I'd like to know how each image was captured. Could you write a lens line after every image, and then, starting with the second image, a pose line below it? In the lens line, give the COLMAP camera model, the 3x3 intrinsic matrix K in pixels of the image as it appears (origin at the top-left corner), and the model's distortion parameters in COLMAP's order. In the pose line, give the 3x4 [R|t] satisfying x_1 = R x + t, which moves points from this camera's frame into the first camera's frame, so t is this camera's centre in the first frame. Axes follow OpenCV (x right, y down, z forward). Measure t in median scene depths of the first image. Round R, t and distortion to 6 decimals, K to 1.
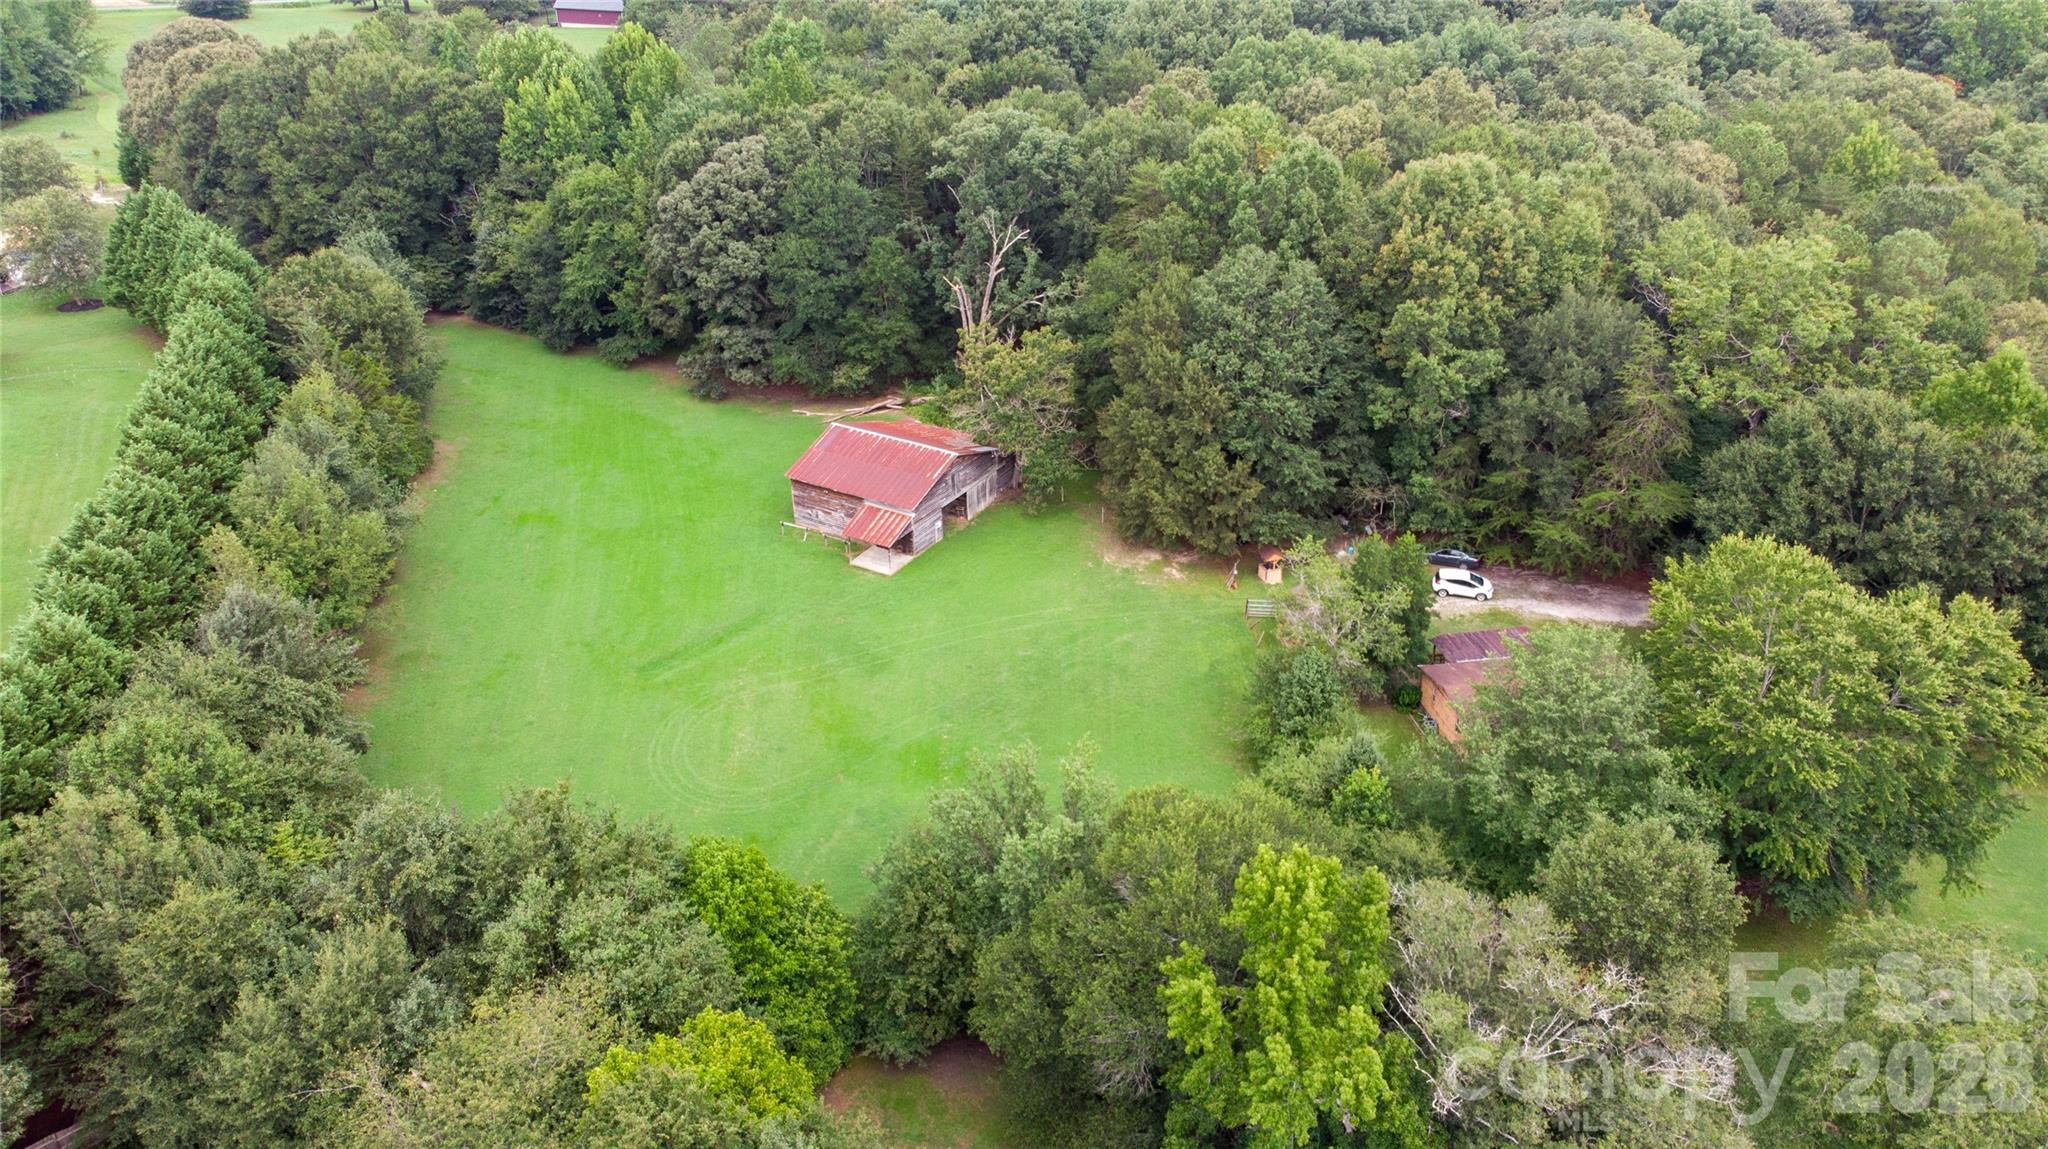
lens RADIAL K [[1445.7, 0, 1034.2], [0, 1445.7, 584.2], [0, 0, 1]] dist [0.073063, -0.157719]
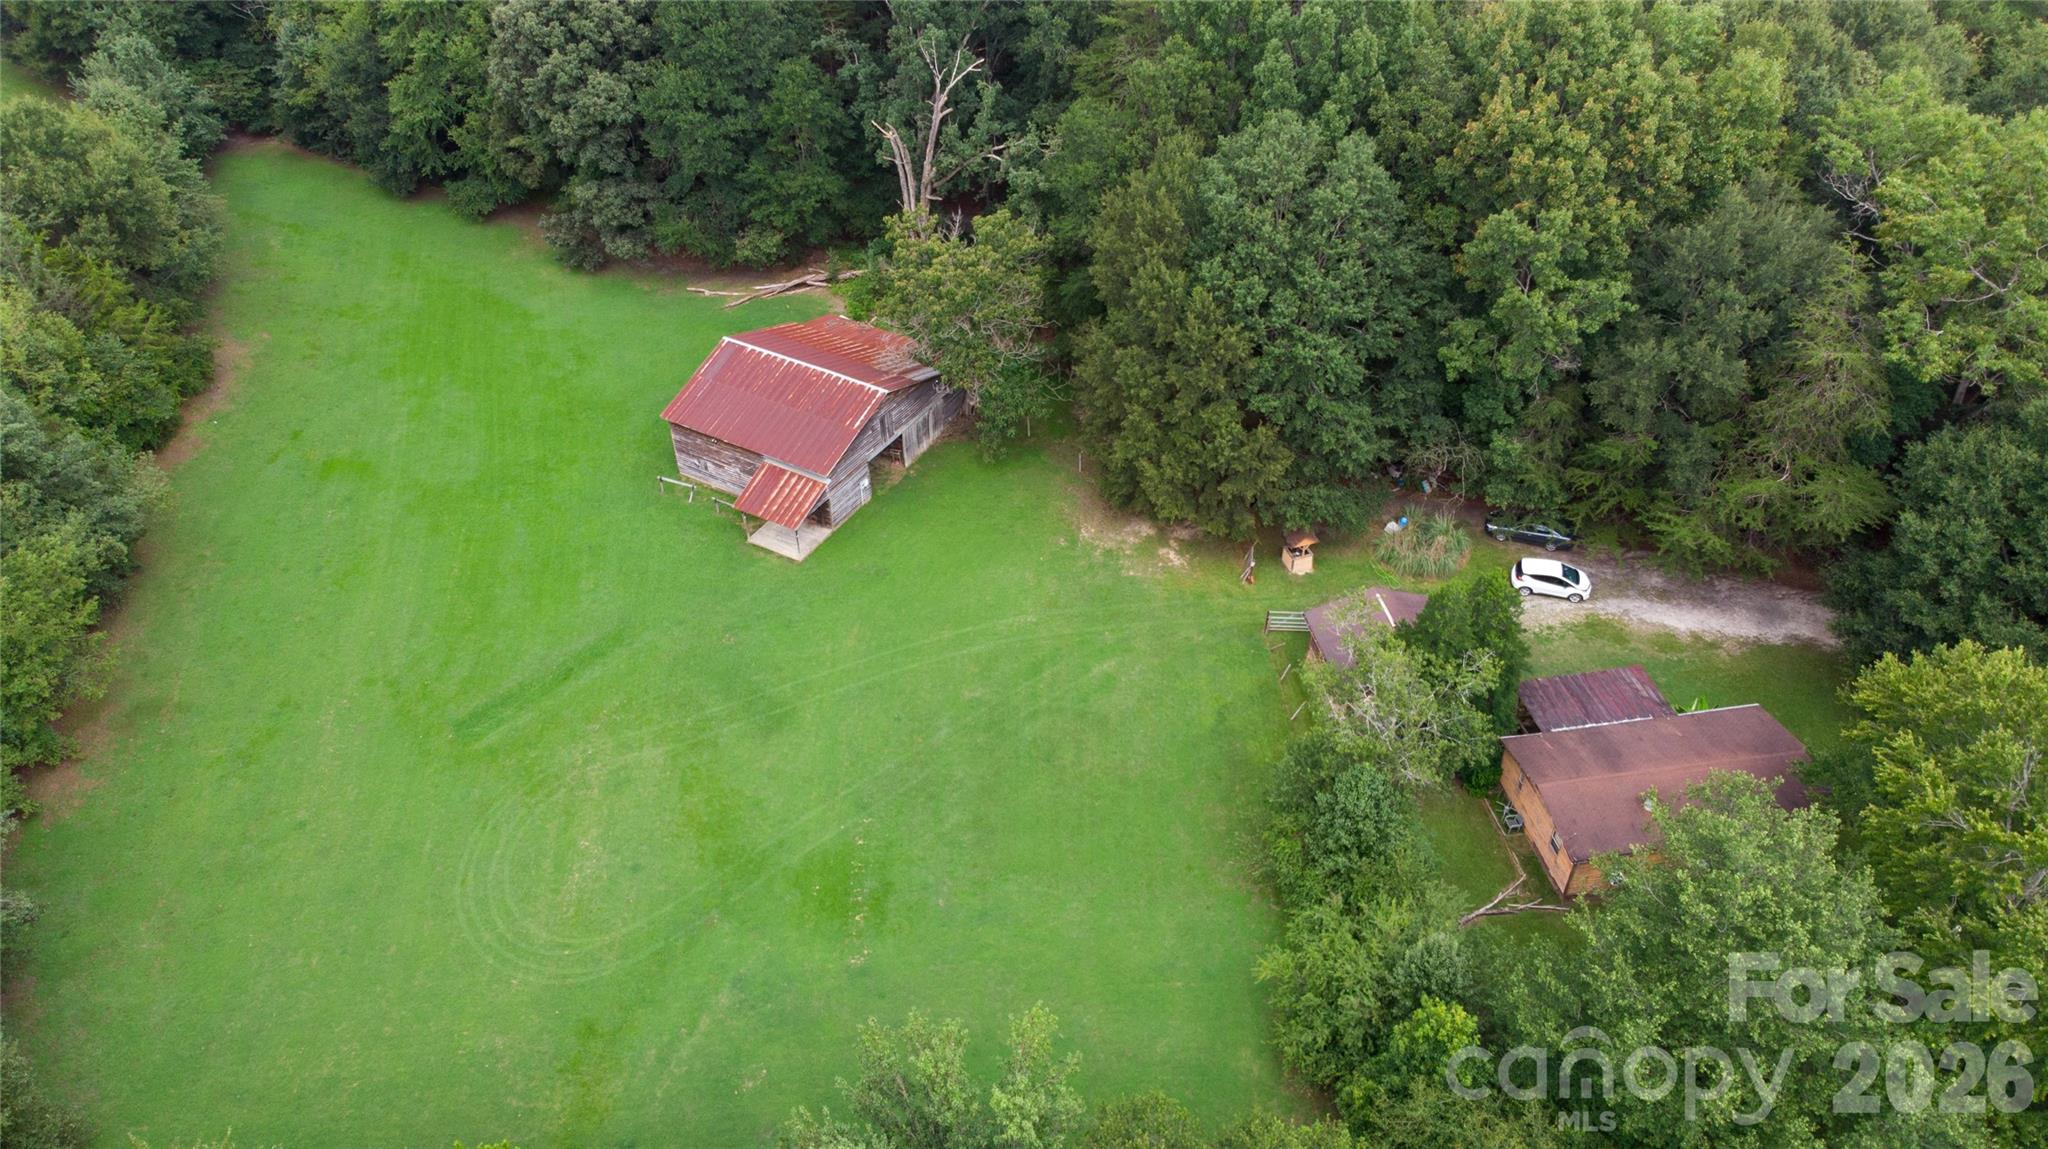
lens RADIAL K [[1472.6, 0, 1024.0], [0, 1472.6, 574.5], [0, 0, 1]] dist [-0.012980, 0.089388]
pose [[0.999991, -0.003516, -0.002257, 0.021334], [0.003866, 0.983474, 0.181009, -0.142868], [0.001583, -0.181016, 0.983479, 0.244294]]
